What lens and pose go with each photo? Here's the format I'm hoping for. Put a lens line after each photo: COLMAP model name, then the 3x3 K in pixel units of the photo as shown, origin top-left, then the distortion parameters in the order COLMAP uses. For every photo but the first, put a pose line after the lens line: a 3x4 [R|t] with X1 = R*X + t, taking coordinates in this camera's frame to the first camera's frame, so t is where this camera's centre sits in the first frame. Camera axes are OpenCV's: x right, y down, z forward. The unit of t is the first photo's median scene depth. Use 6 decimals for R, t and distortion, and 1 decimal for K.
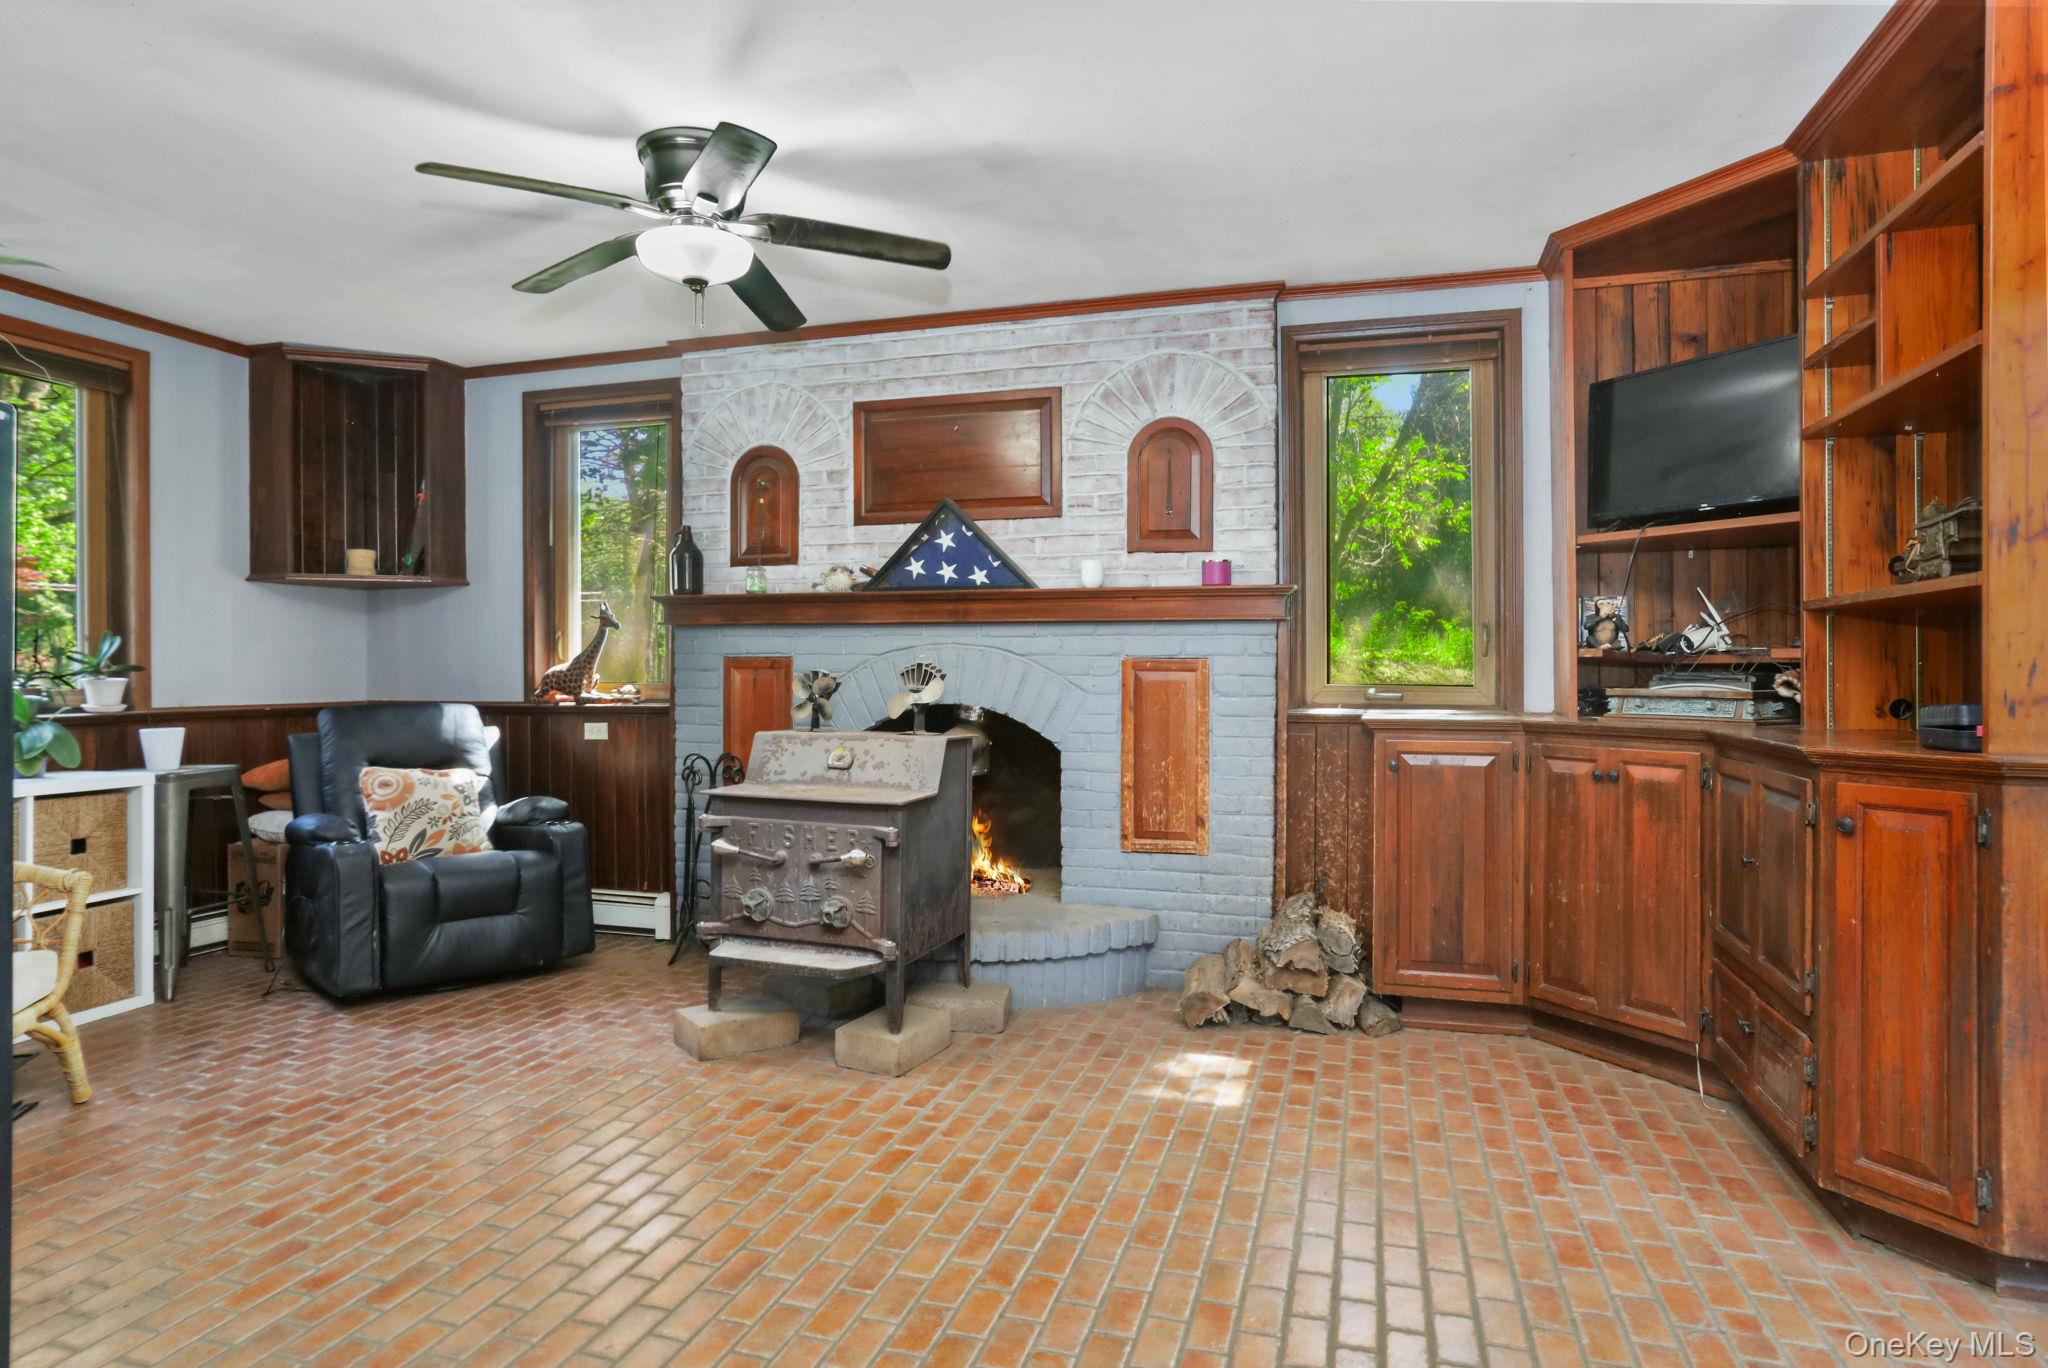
lens RADIAL K [[1144.7, 0, 1026.2], [0, 1144.7, 669.6], [0, 0, 1]] dist [-0.046727, 0.033425]
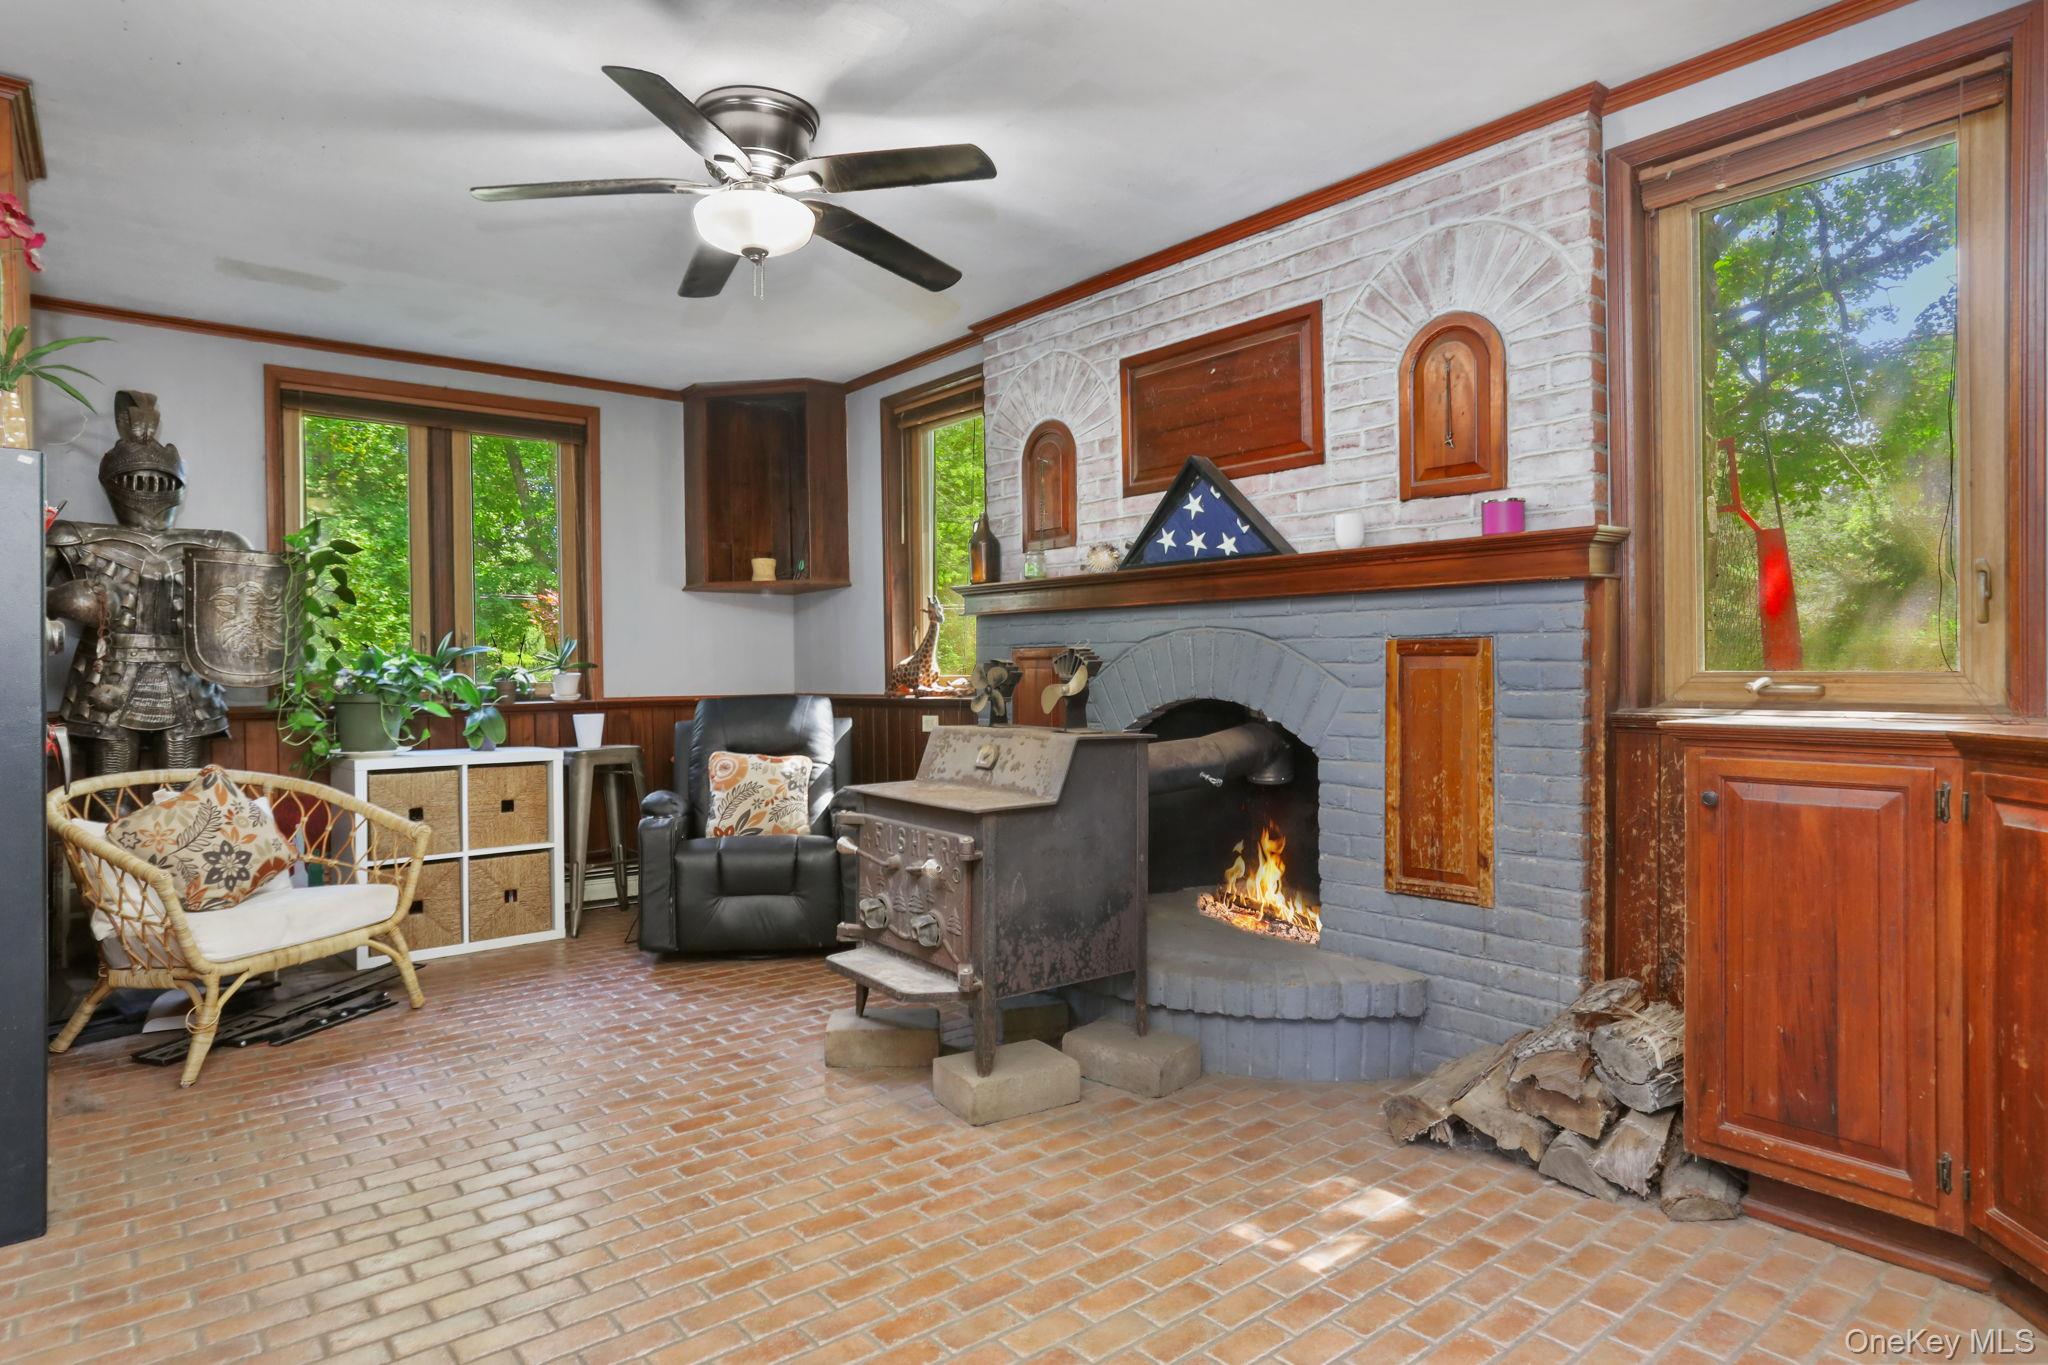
lens RADIAL K [[1144.7, 0, 1040.6], [0, 1144.7, 681.5], [0, 0, 1]] dist [-0.046727, 0.033425]
pose [[0.832869, -0.001770, -0.553467, 0.315202], [0.008720, 0.999913, 0.009924, 0.008567], [0.553401, -0.013092, 0.832812, 0.239471]]
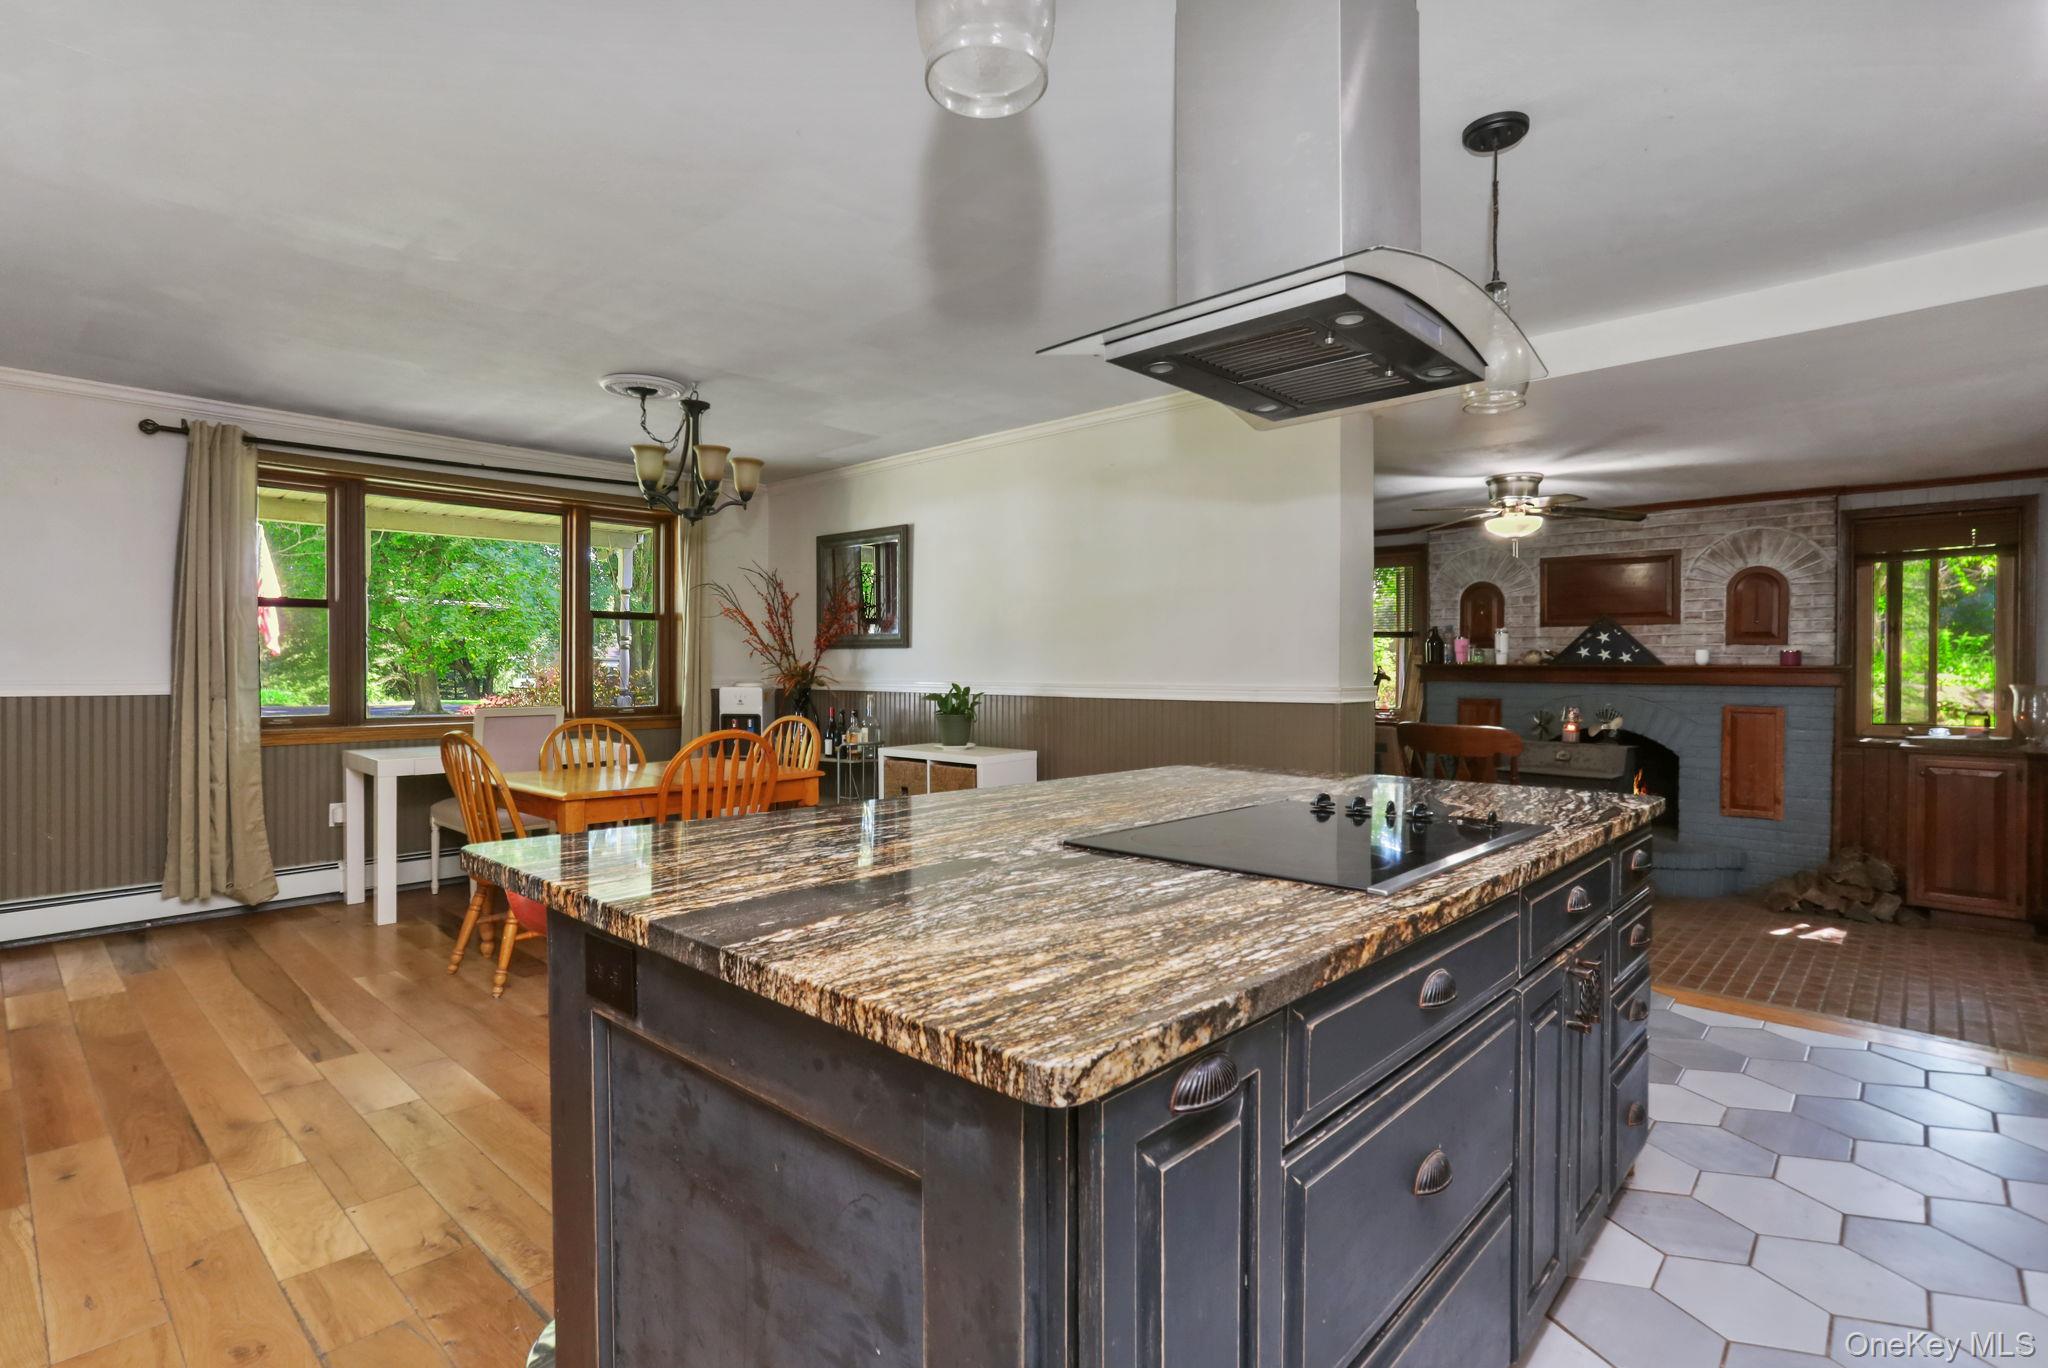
lens RADIAL K [[1004.1, 0, 991.2], [0, 1004.1, 674.6], [0, 0, 1]] dist [-0.040455, 0.024589]
pose [[0.895513, 0.010132, -0.444919, -0.248141], [-0.009010, 0.999949, 0.004636, -0.054318], [0.444943, -0.000143, 0.895559, -0.863911]]
